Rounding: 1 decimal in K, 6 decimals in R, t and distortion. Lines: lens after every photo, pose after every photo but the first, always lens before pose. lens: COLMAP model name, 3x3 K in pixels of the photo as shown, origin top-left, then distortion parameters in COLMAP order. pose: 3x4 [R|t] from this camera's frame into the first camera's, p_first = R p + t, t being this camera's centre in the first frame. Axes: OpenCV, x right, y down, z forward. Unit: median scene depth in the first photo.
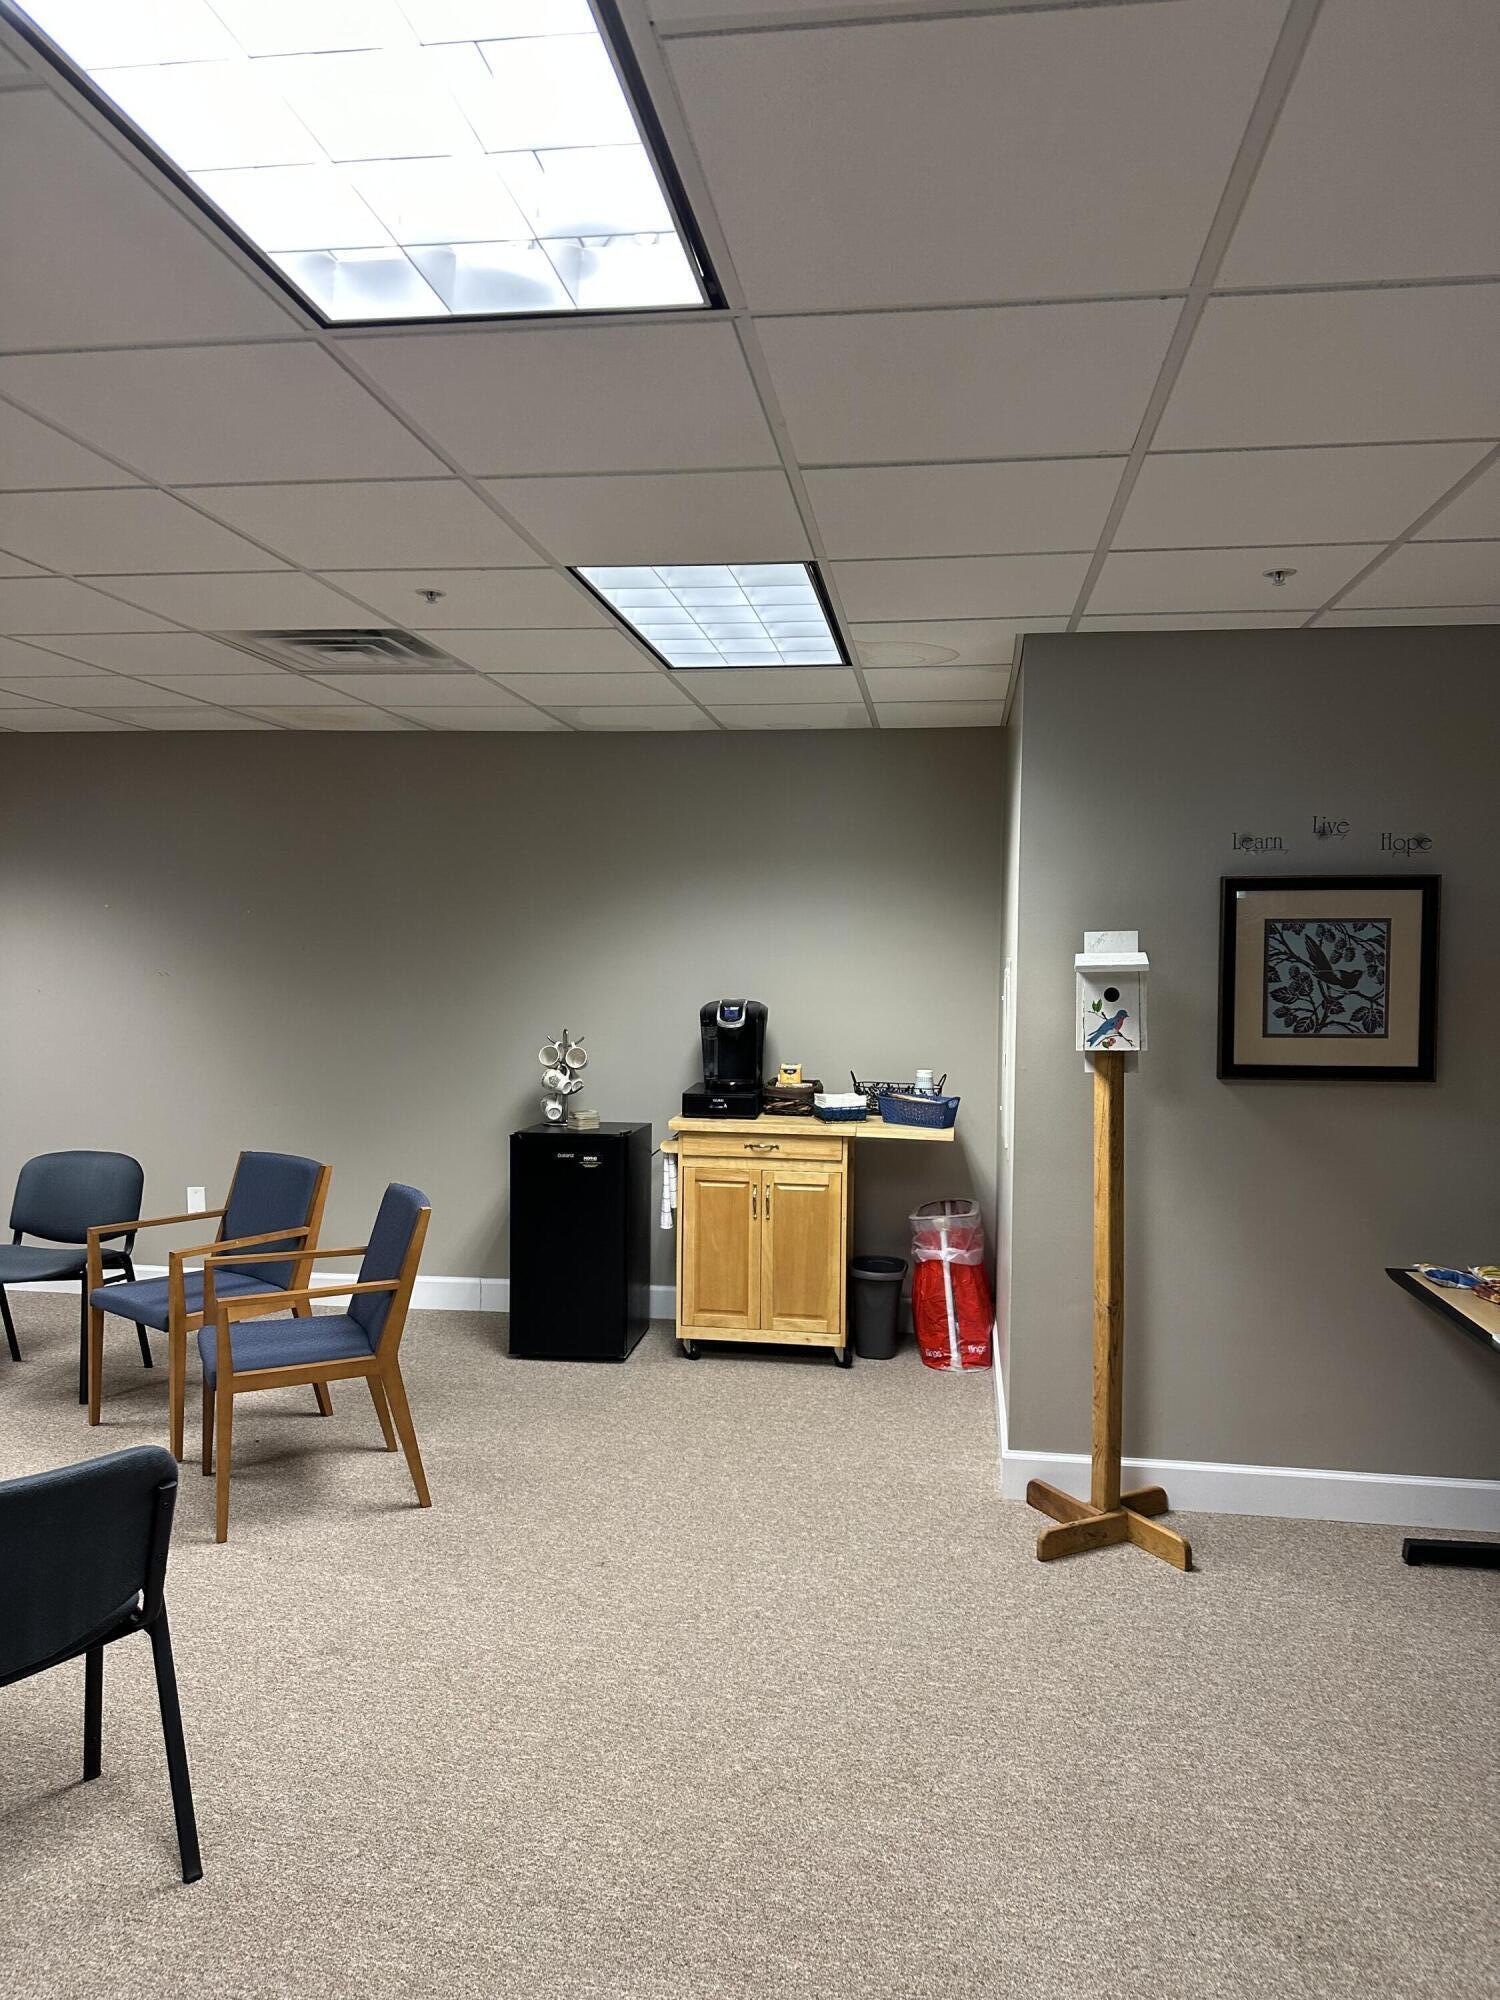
lens RADIAL K [[1388.0, 0, 745.7], [0, 1388.0, 1003.4], [0, 0, 1]] dist [0.012095, -0.025890]
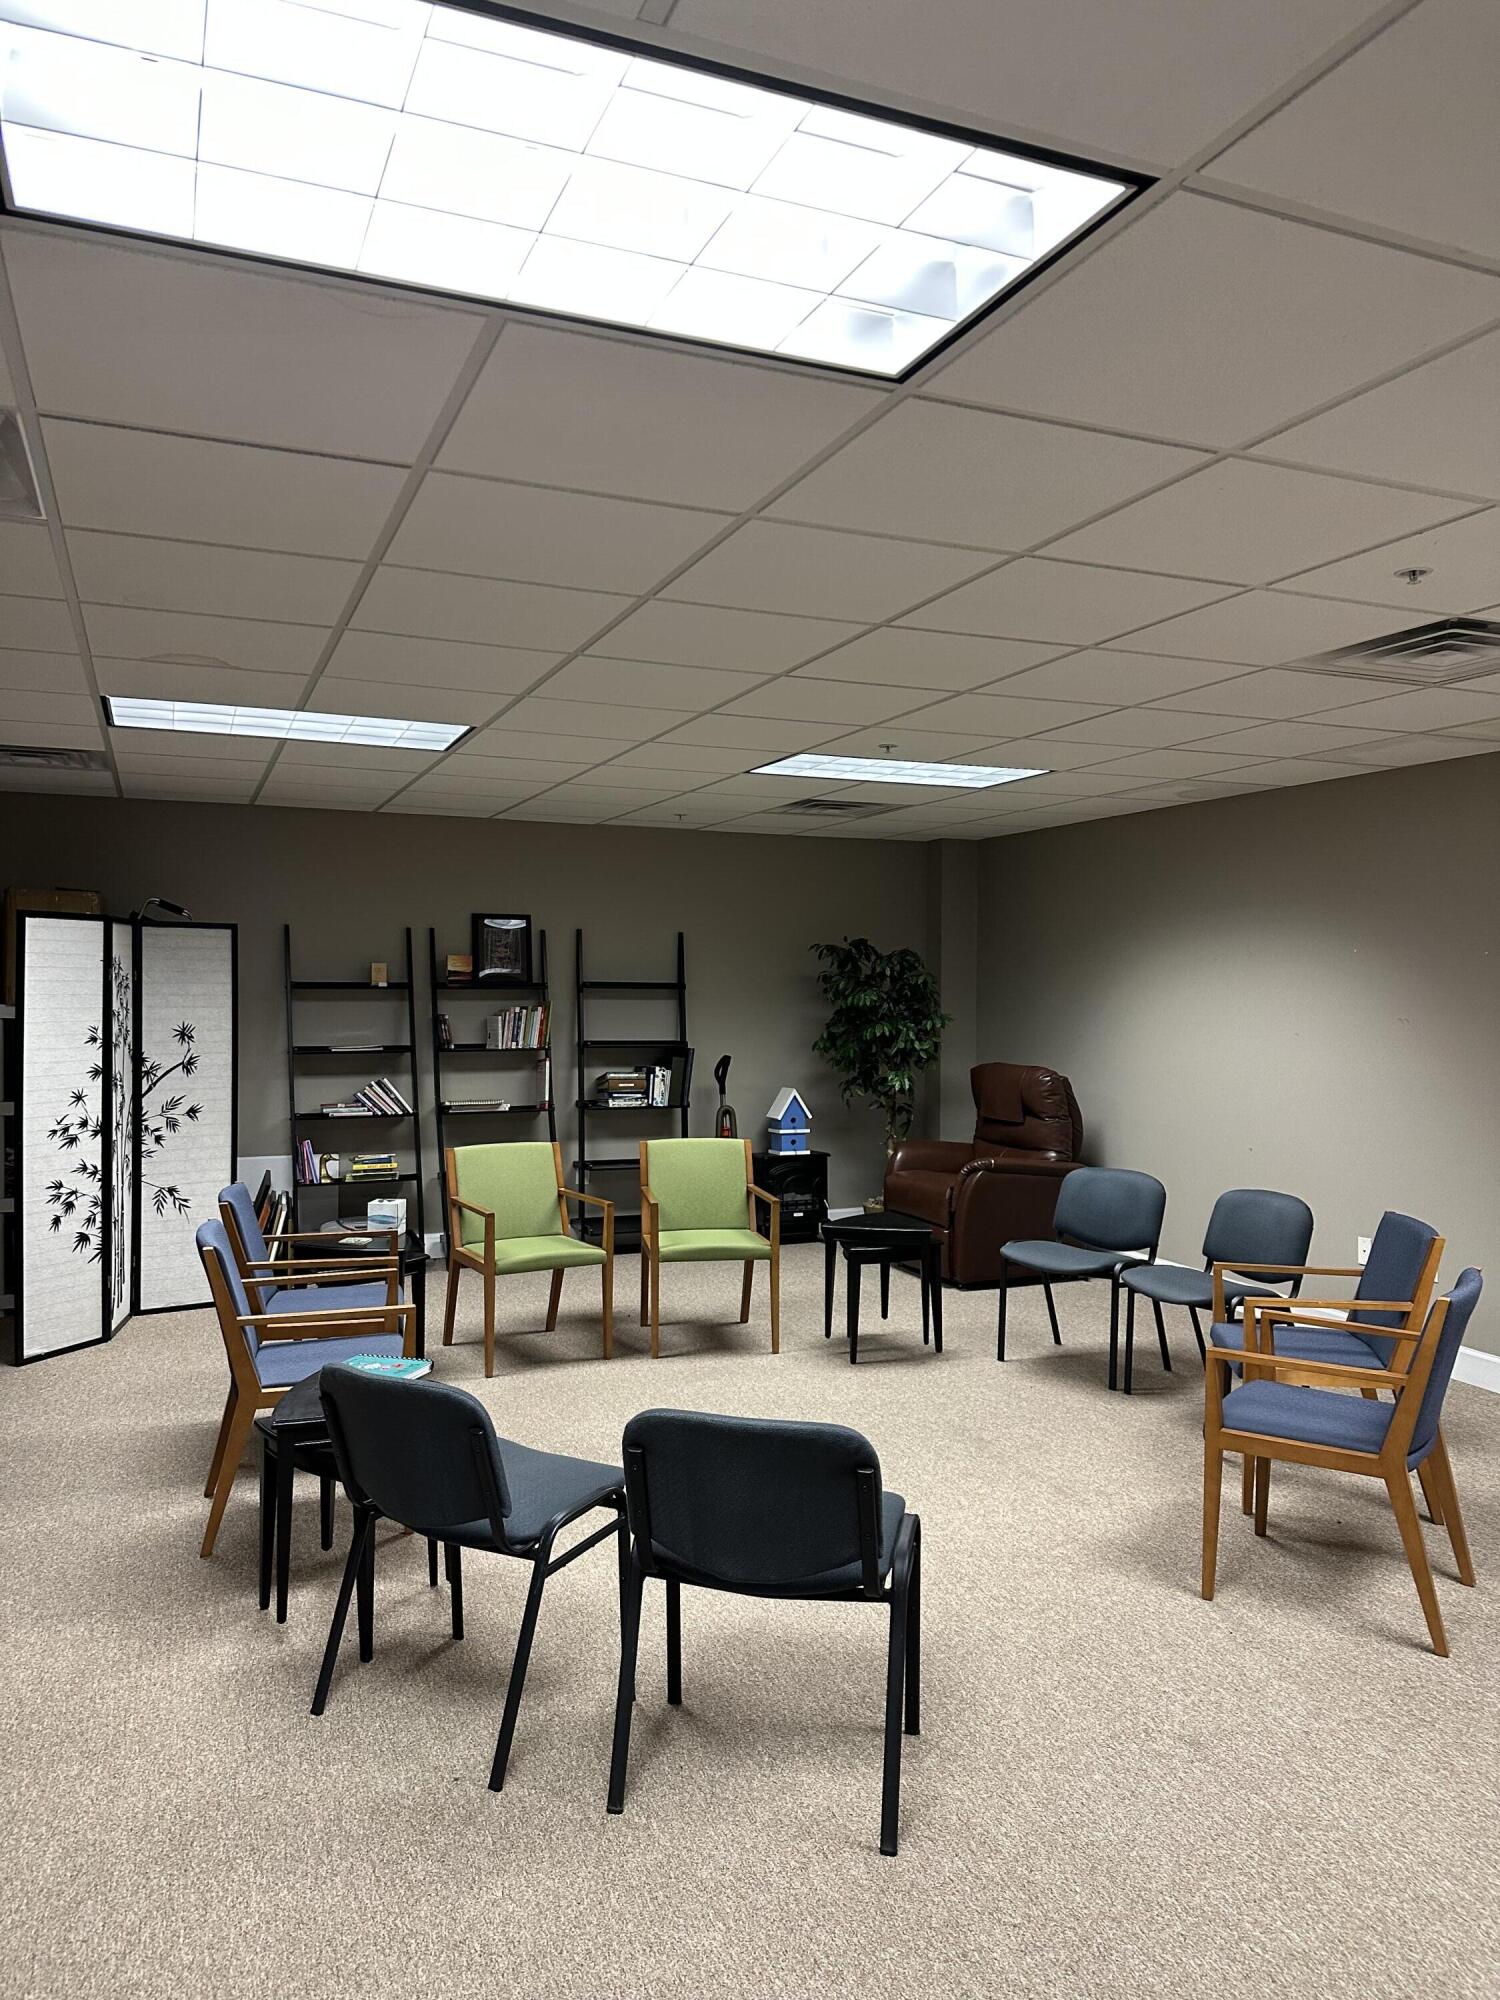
lens RADIAL K [[1388.0, 0, 745.7], [0, 1388.0, 1003.4], [0, 0, 1]] dist [0.012095, -0.025890]
pose [[0.507437, 0.008484, -0.861647, 0.277566], [-0.040622, 0.999075, -0.014086, -0.001394], [0.860731, 0.042149, 0.507312, 0.201818]]
